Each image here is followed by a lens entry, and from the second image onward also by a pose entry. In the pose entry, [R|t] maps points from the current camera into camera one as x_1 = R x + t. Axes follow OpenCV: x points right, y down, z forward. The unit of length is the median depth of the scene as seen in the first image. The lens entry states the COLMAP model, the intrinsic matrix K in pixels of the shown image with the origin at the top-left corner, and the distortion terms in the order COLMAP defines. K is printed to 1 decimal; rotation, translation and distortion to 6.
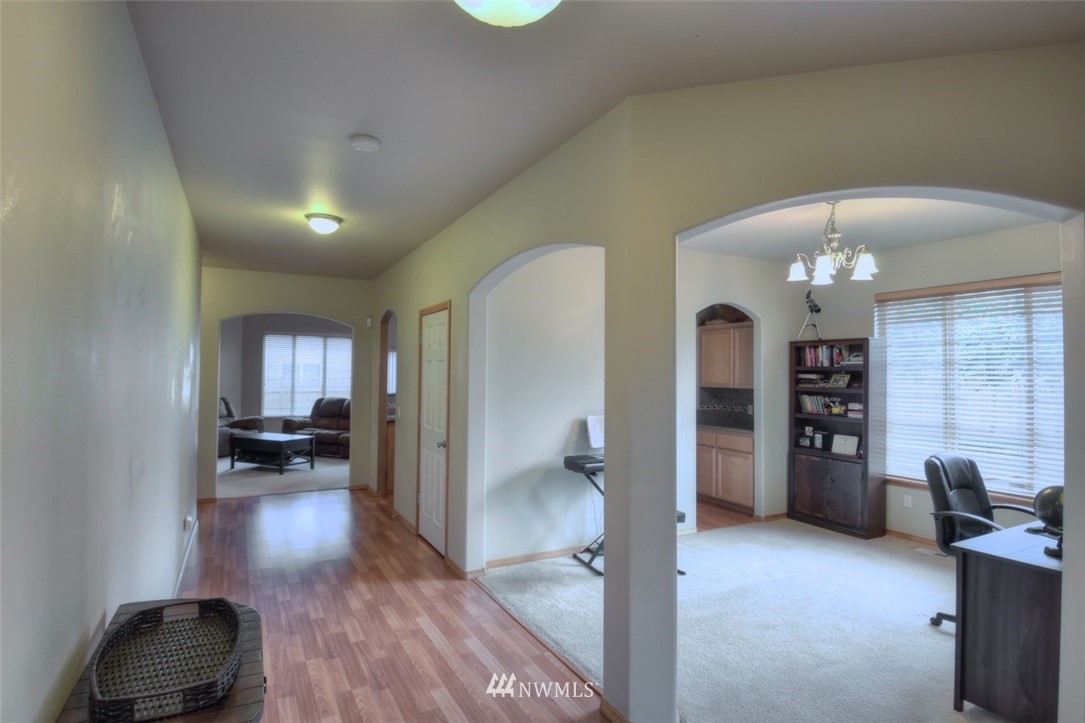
lens RADIAL K [[555.7, 0, 551.8], [0, 555.7, 360.3], [0, 0, 1]] dist [0.005365, -0.001373]
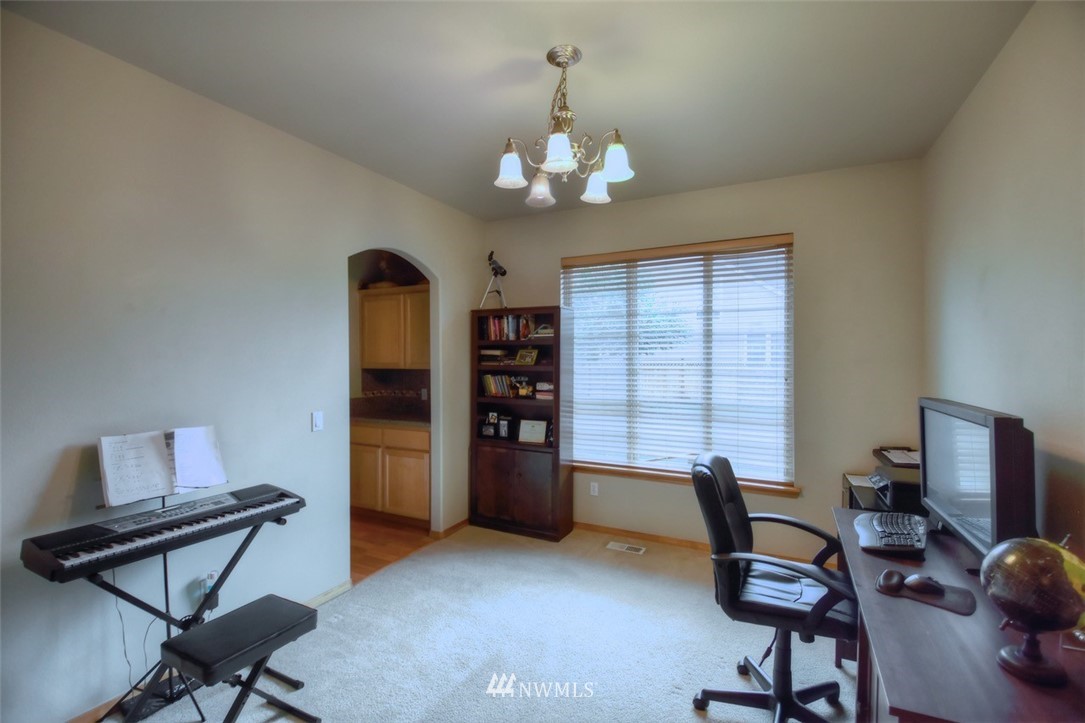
lens RADIAL K [[476.7, 0, 535.2], [0, 476.7, 355.0], [0, 0, 1]] dist [-0.006065, -0.012901]
pose [[0.832783, -0.011359, 0.553482, 0.125004], [-0.001968, 0.999722, 0.023478, 0.016726], [-0.553595, -0.020642, 0.832530, 0.387576]]
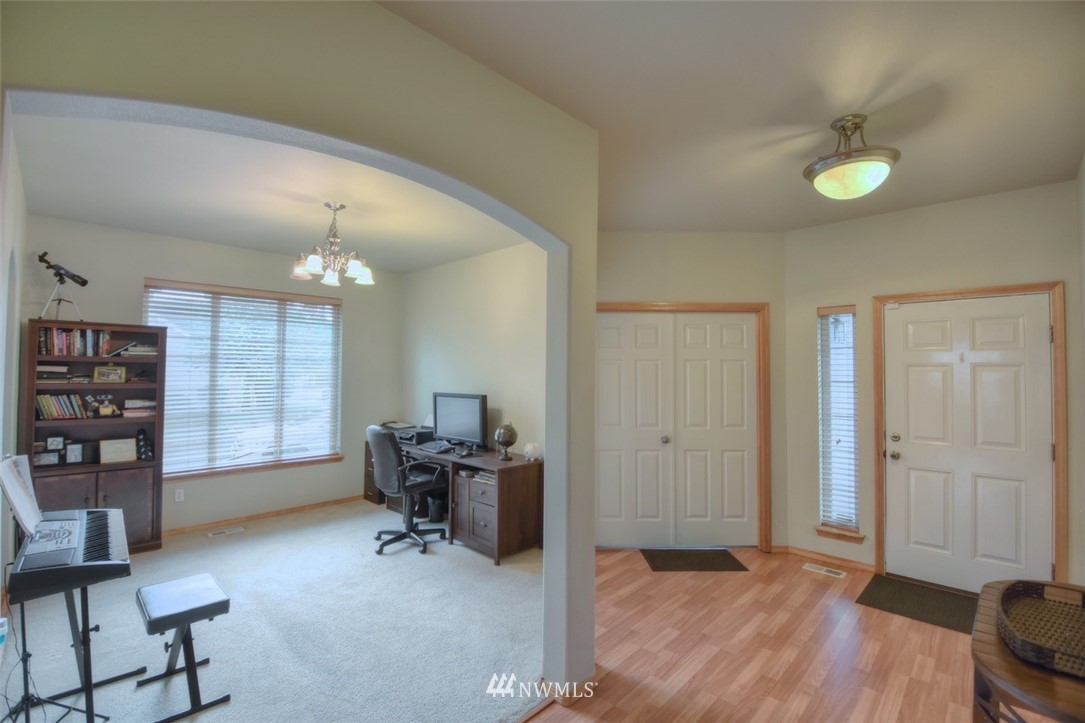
lens RADIAL K [[476.7, 0, 548.9], [0, 476.7, 359.5], [0, 0, 1]] dist [-0.006065, -0.012901]
pose [[-0.295229, 0.017113, 0.955273, -0.339261], [-0.026742, 0.999300, -0.026166, 0.015583], [-0.955052, -0.033271, -0.294564, 0.589253]]
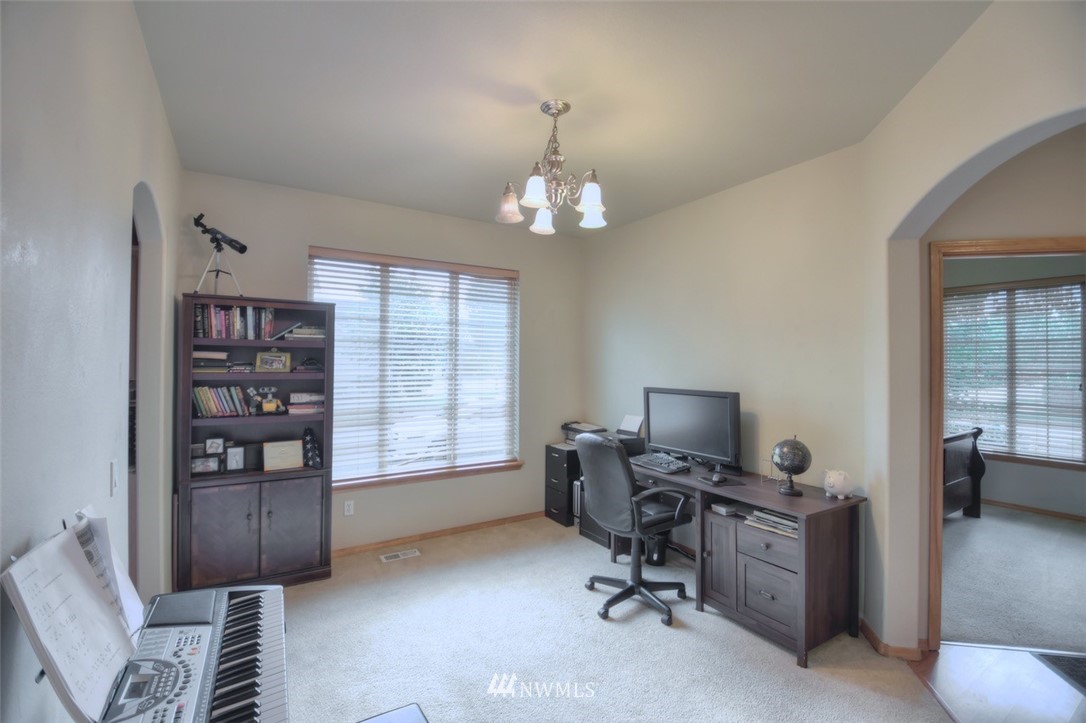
lens RADIAL K [[477.2, 0, 552.0], [0, 477.2, 361.8], [0, 0, 1]] dist [-0.006065, -0.012901]
pose [[-0.059818, -0.005808, 0.998192, -0.075944], [-0.027769, 0.999606, 0.004152, 0.024778], [-0.997823, -0.027470, -0.059956, 0.703251]]
